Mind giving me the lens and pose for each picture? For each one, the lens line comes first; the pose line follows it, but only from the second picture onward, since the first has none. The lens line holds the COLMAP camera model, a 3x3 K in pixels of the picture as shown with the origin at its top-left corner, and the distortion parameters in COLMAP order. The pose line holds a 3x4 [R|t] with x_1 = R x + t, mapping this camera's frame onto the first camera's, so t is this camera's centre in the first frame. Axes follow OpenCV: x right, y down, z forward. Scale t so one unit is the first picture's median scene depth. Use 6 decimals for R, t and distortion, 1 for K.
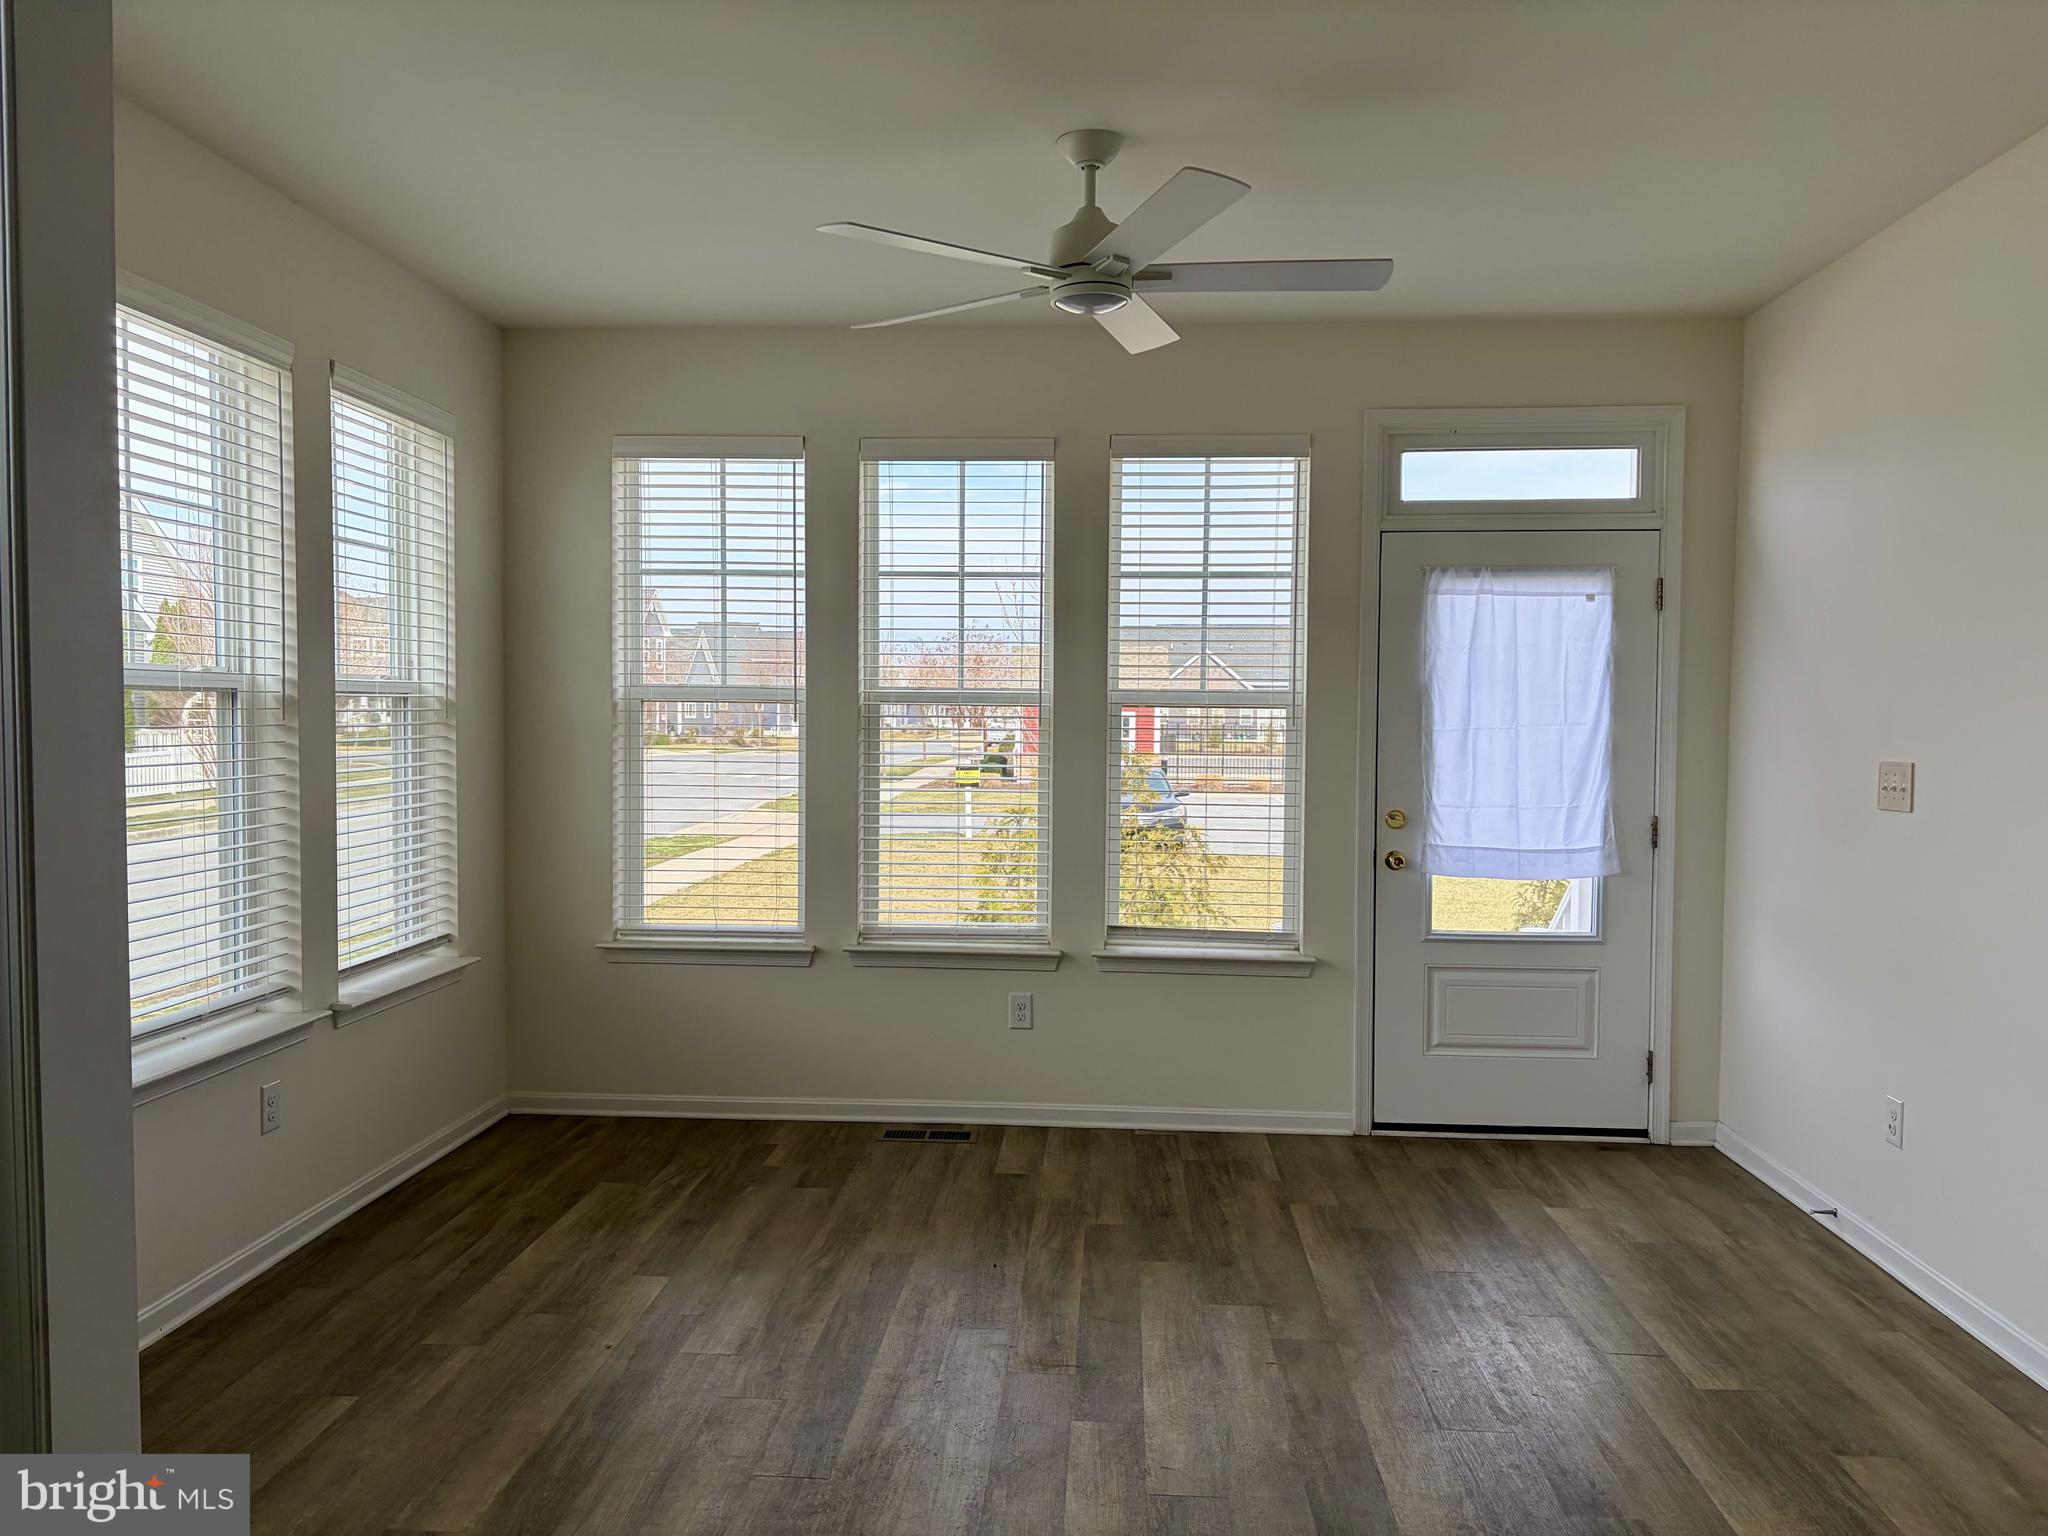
lens RADIAL K [[1561.0, 0, 1018.9], [0, 1561.0, 771.9], [0, 0, 1]] dist [0.037548, -0.007765]
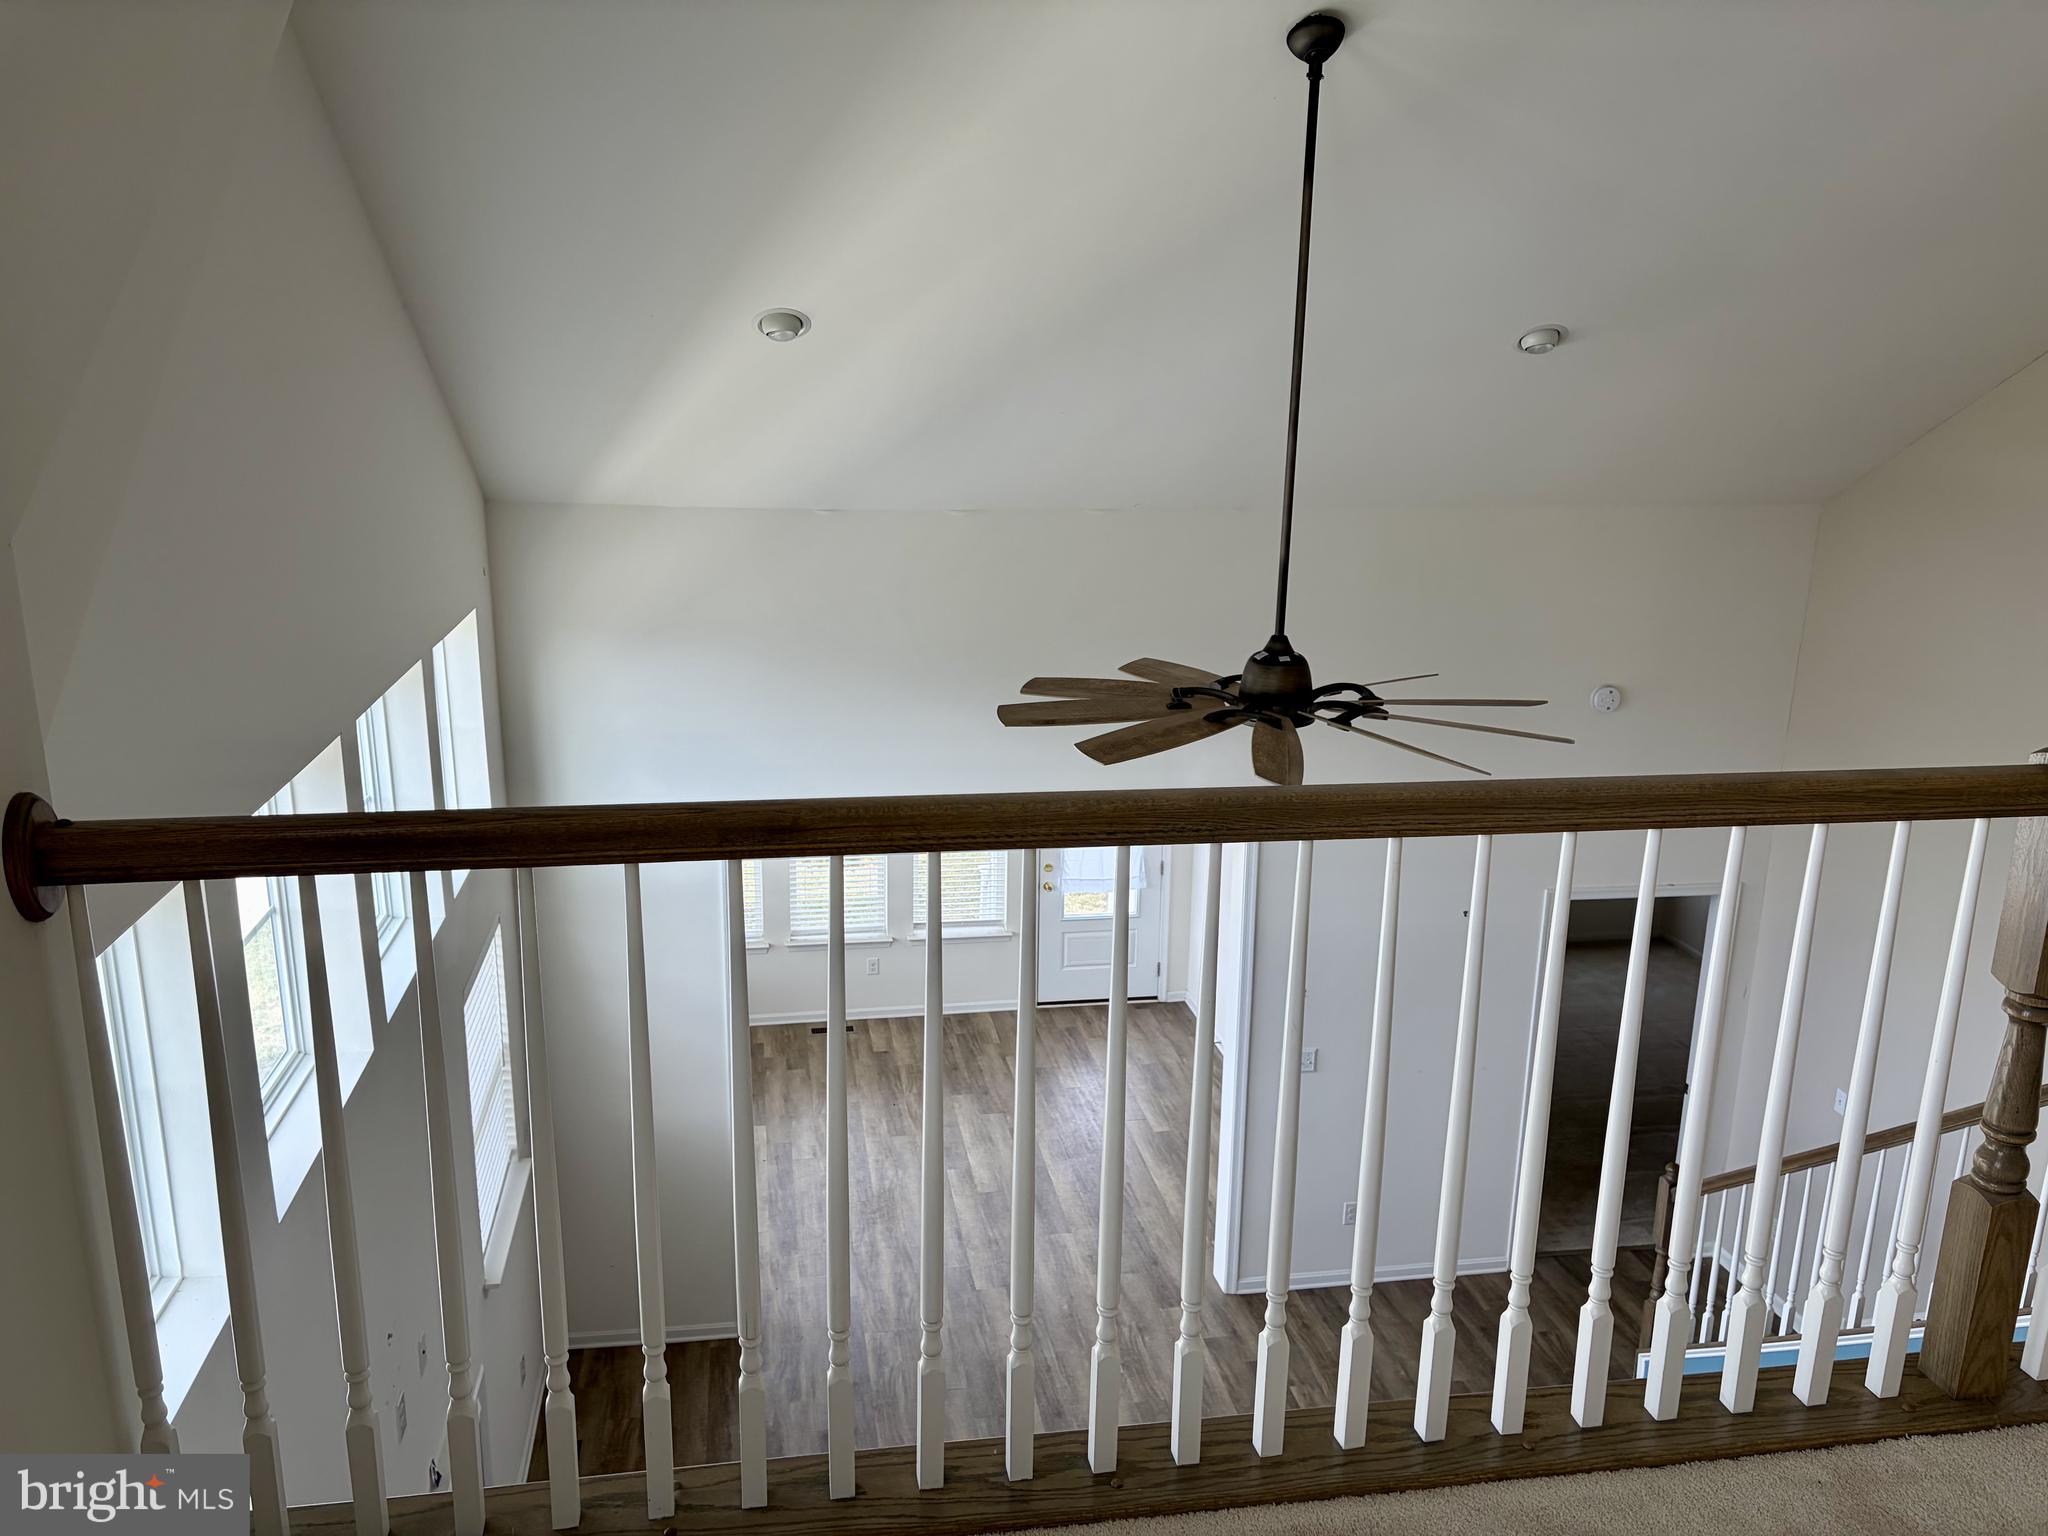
lens RADIAL K [[1561.0, 0, 1022.5], [0, 1561.0, 761.8], [0, 0, 1]] dist [0.037548, -0.007765]
pose [[0.971087, -0.056462, 0.231954, -0.293960], [0.004499, 0.975784, 0.218689, -0.611100], [-0.238685, -0.211323, 0.947825, -1.032223]]
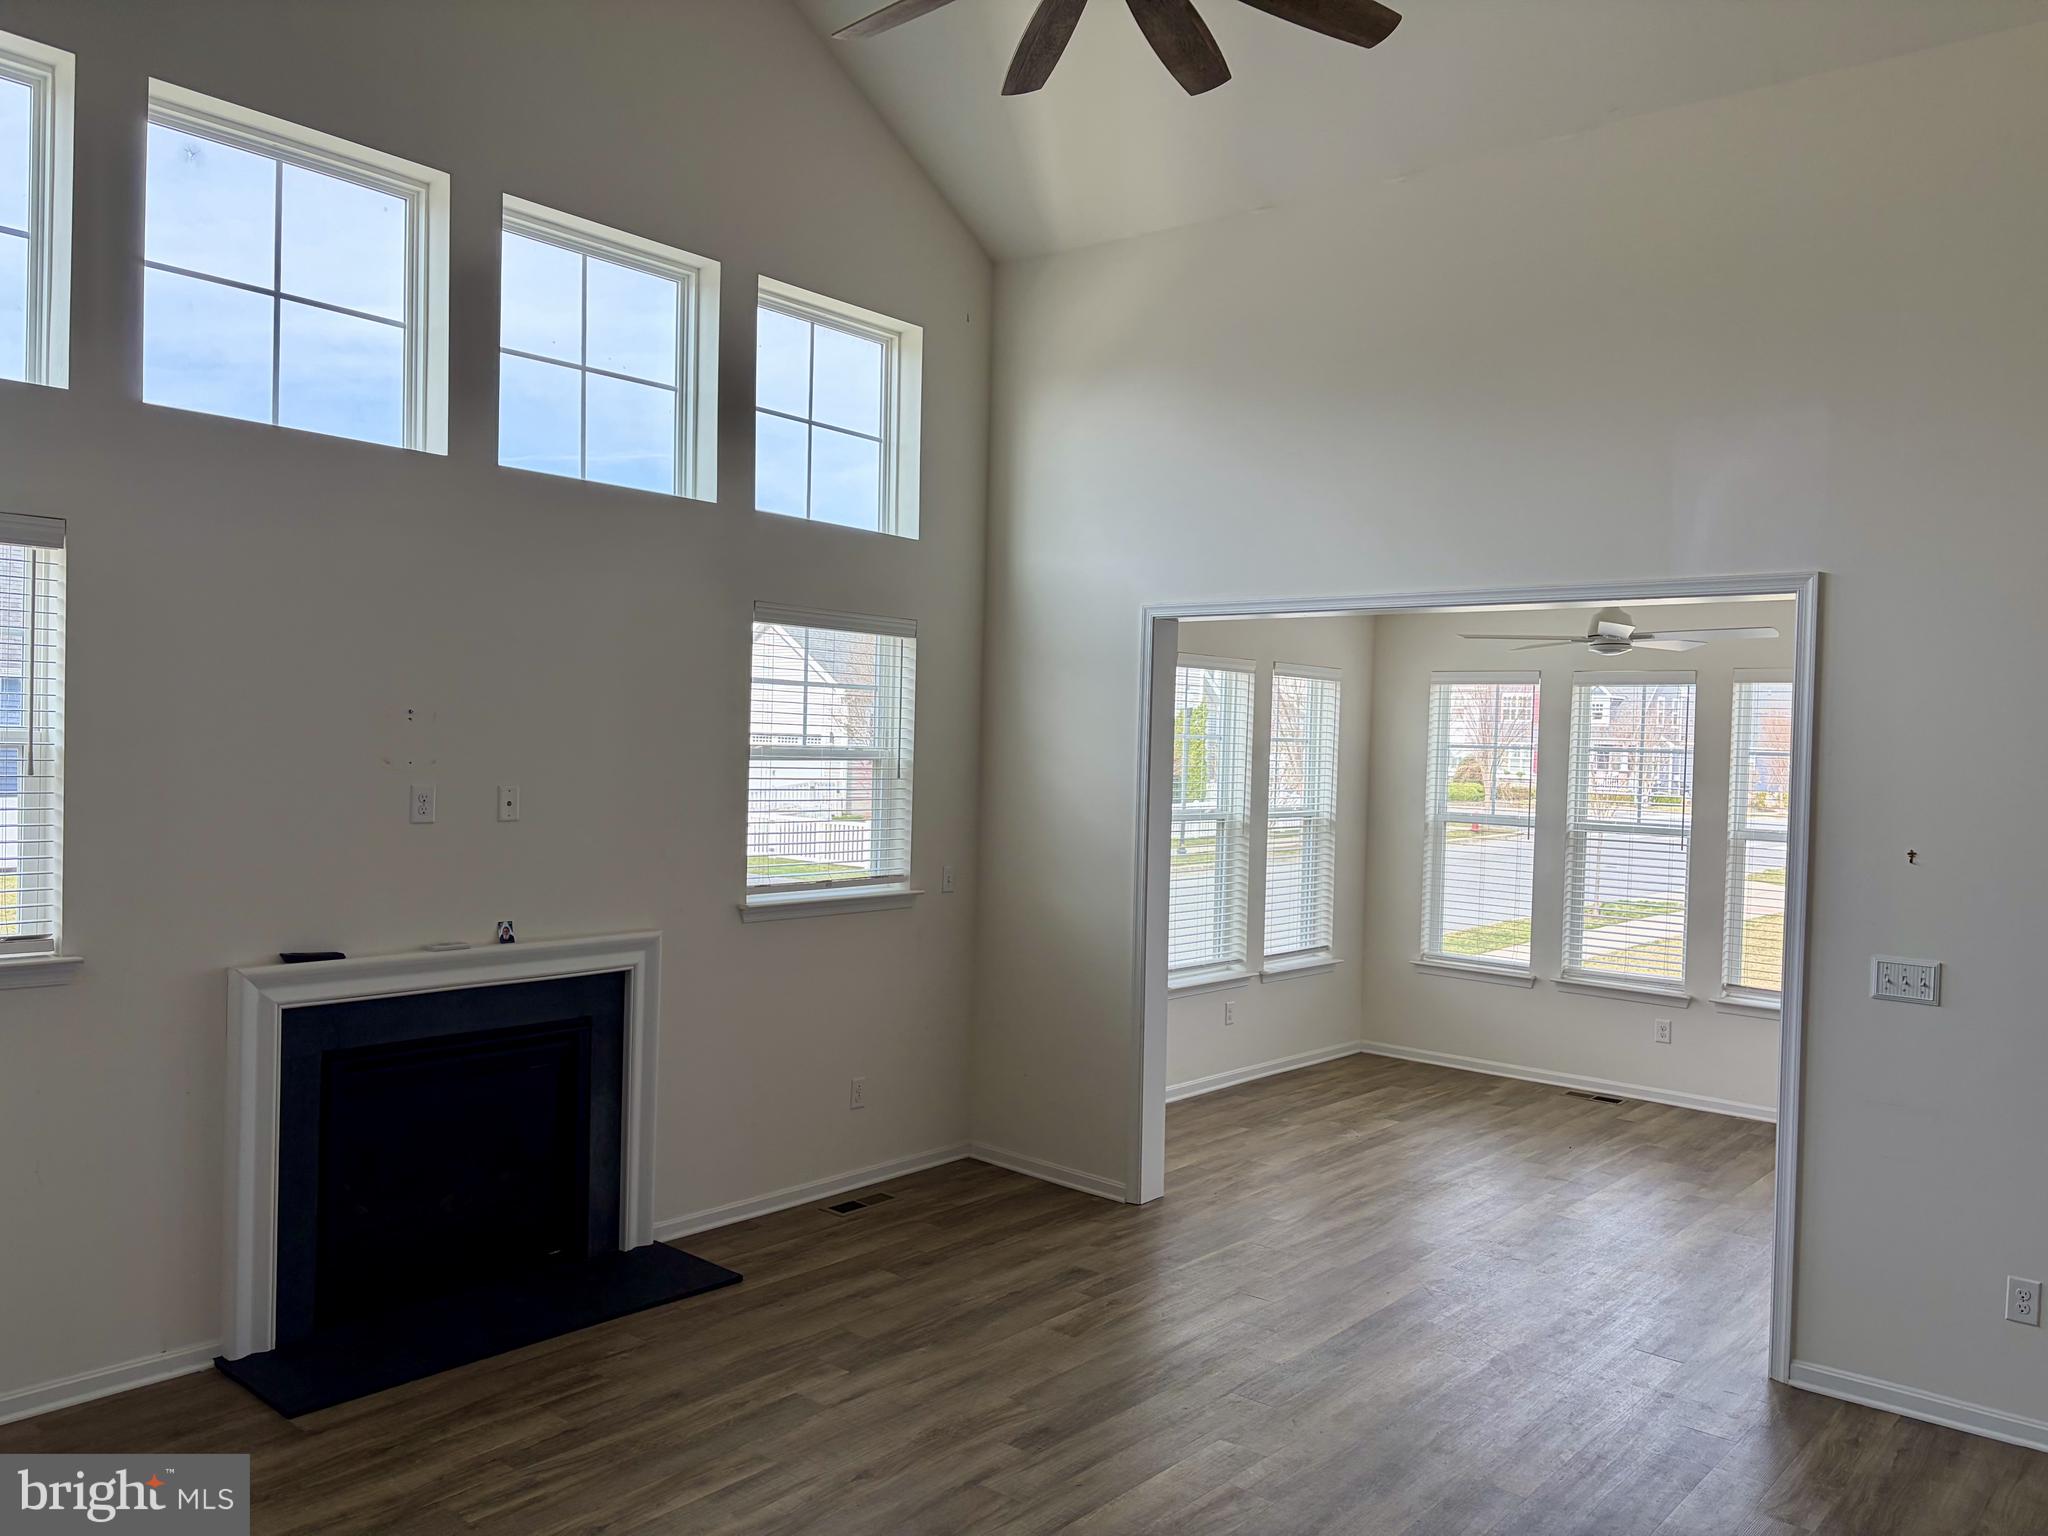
lens RADIAL K [[1561.0, 0, 1018.5], [0, 1561.0, 767.4], [0, 0, 1]] dist [0.037548, -0.007765]
pose [[0.803358, 0.027085, -0.594880, 0.457530], [-0.048879, 0.998593, -0.020542, -0.053824], [0.593487, 0.045580, 0.803552, -0.746167]]
